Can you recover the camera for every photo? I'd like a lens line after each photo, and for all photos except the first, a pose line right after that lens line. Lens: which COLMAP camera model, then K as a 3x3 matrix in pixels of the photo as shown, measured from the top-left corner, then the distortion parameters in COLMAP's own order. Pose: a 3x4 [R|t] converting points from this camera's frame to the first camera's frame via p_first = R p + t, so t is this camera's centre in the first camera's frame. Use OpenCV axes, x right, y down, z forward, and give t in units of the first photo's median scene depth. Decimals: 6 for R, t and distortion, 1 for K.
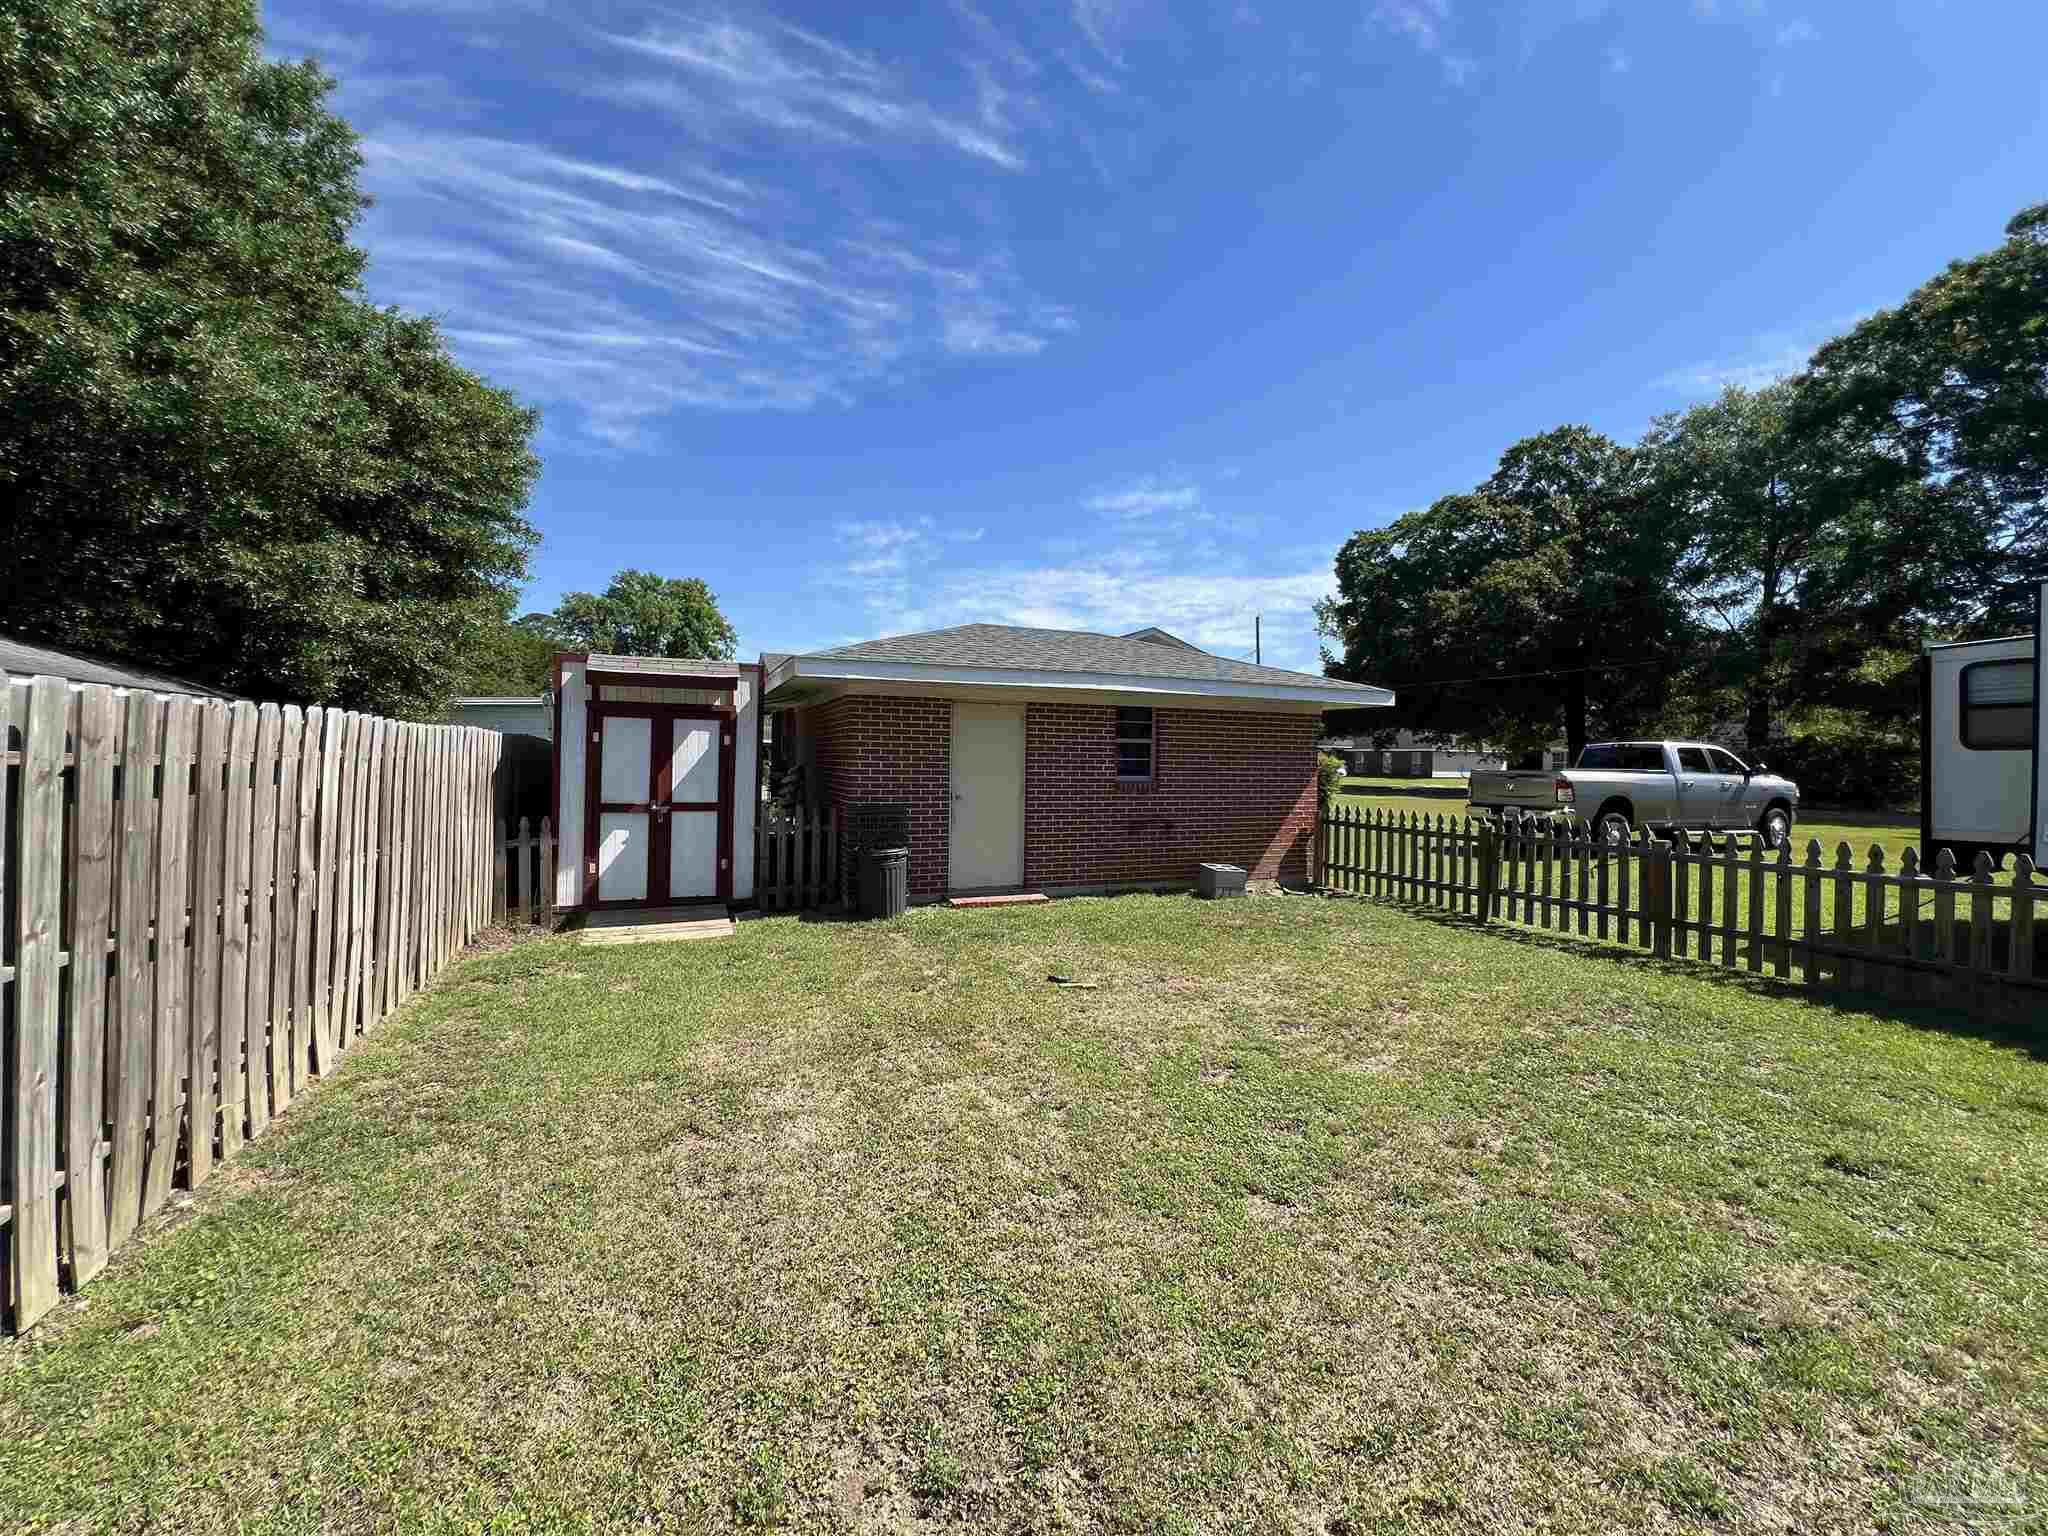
lens RADIAL K [[817.4, 0, 1030.1], [0, 817.4, 730.0], [0, 0, 1]] dist [-0.004289, 0.002064]
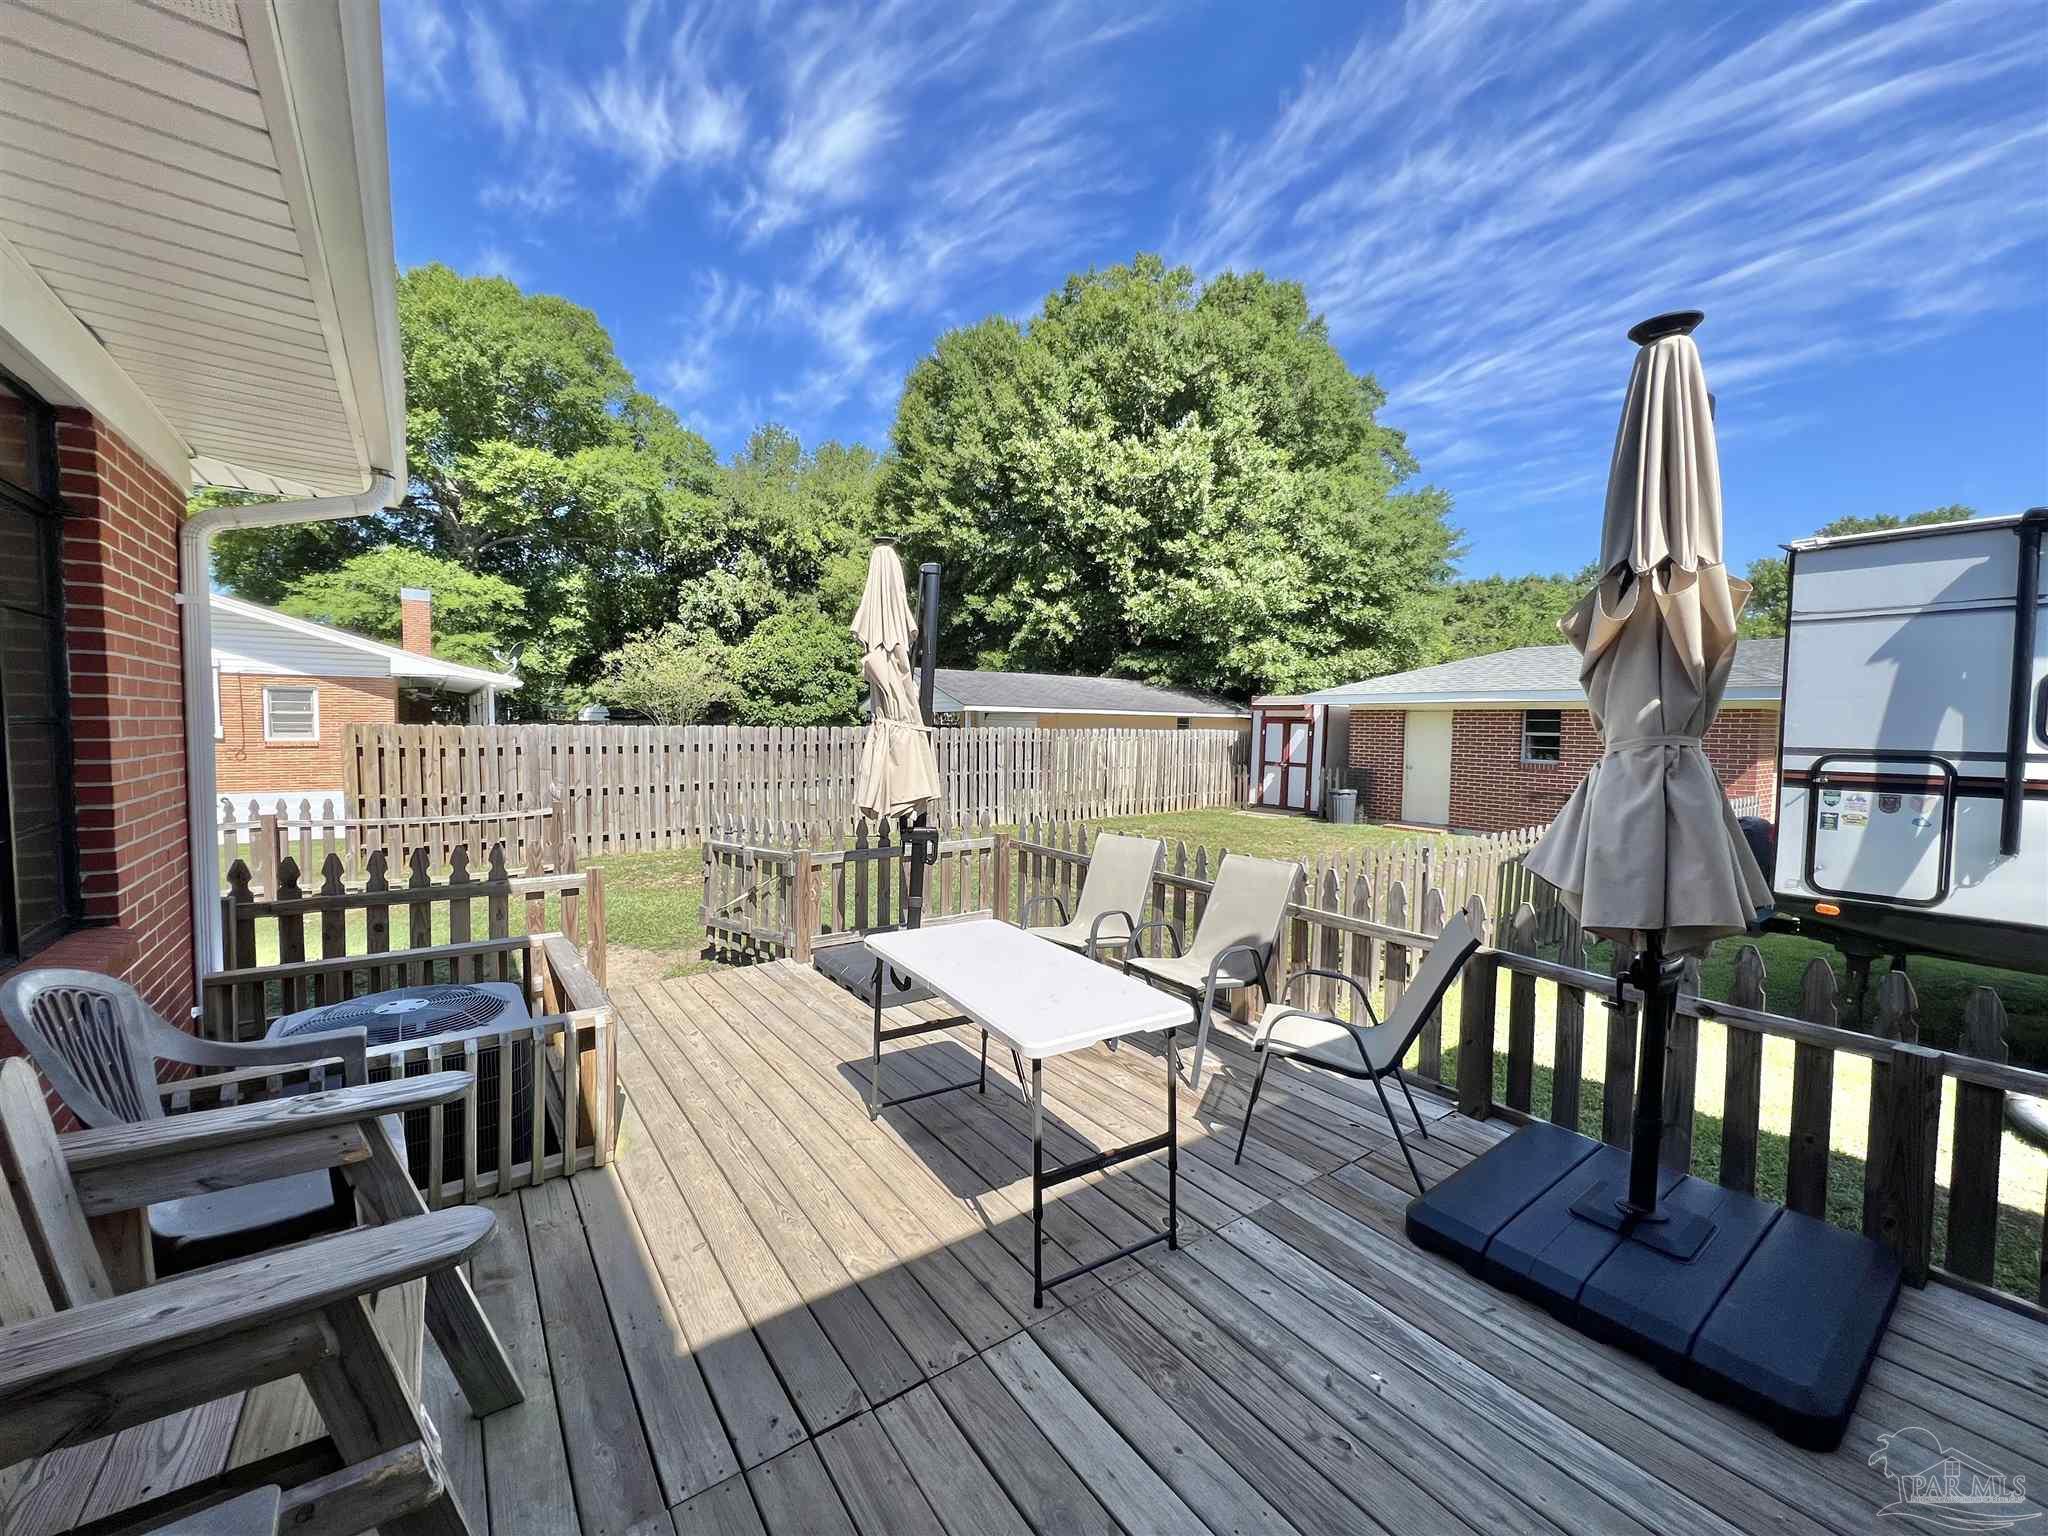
lens RADIAL K [[817.4, 0, 1014.2], [0, 817.4, 775.3], [0, 0, 1]] dist [-0.004289, 0.002064]
pose [[0.229142, 0.054288, -0.971878, 0.118017], [0.023361, 0.997849, 0.061247, -0.002168], [0.973113, -0.036738, 0.227381, -0.016814]]
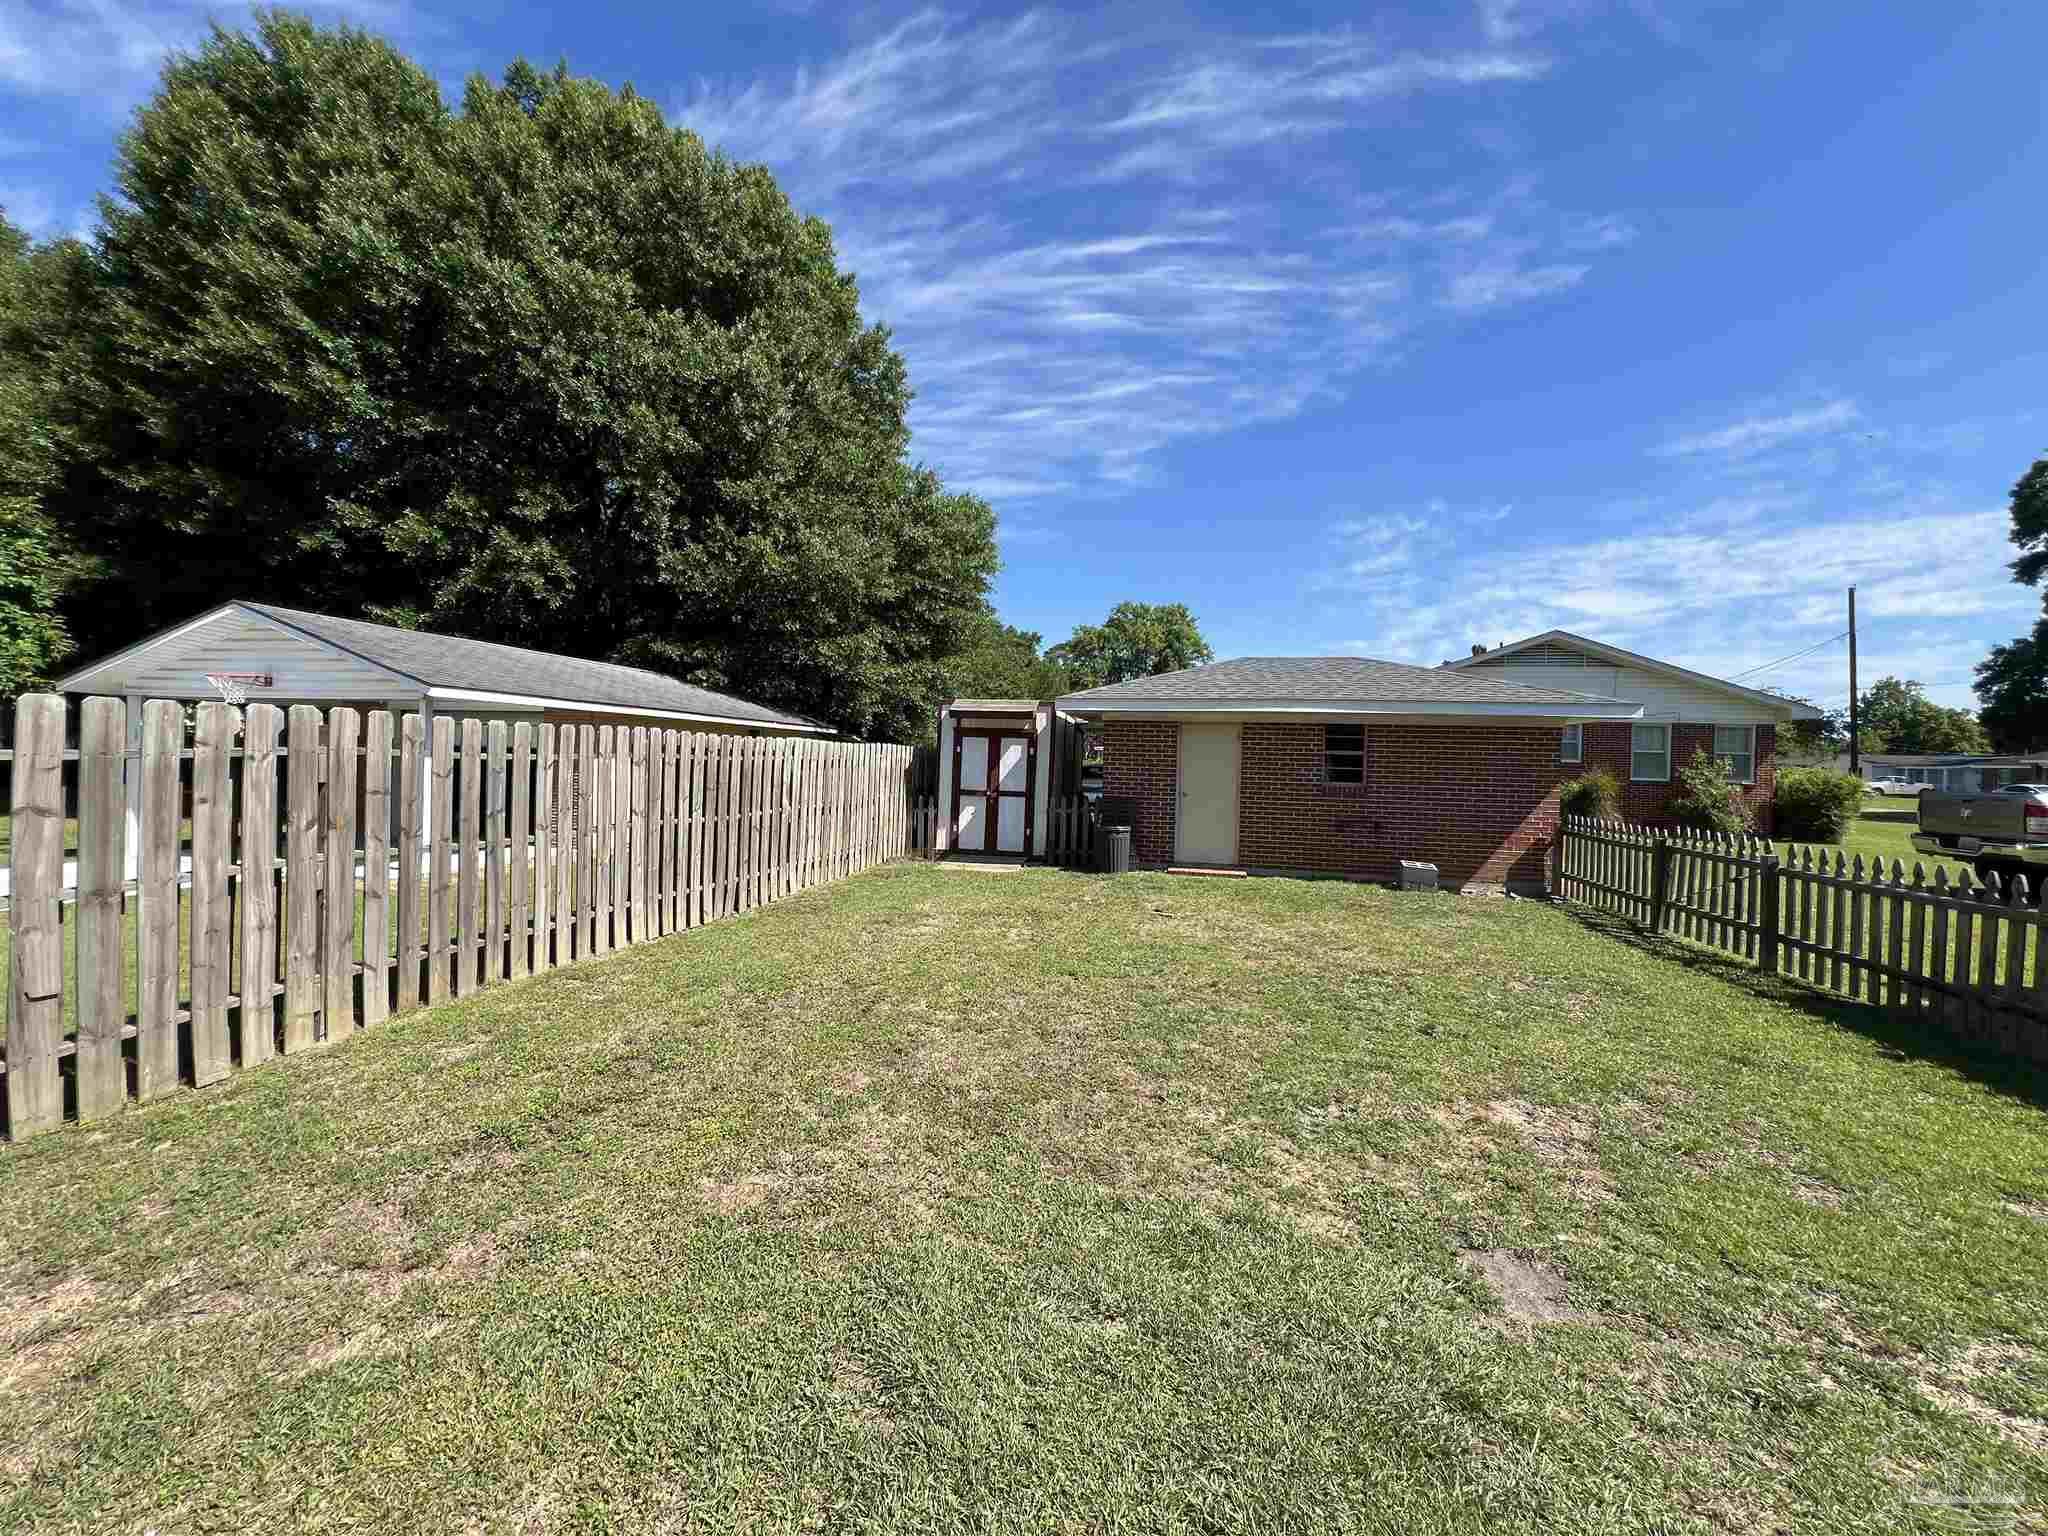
lens RADIAL K [[817.4, 0, 1024.5], [0, 817.4, 767.6], [0, 0, 1]] dist [-0.004289, 0.002064]
pose [[0.826568, 0.013468, -0.562675, 0.038357], [0.005244, 0.999486, 0.031627, -0.000502], [0.562812, -0.029093, 0.826073, -0.021924]]
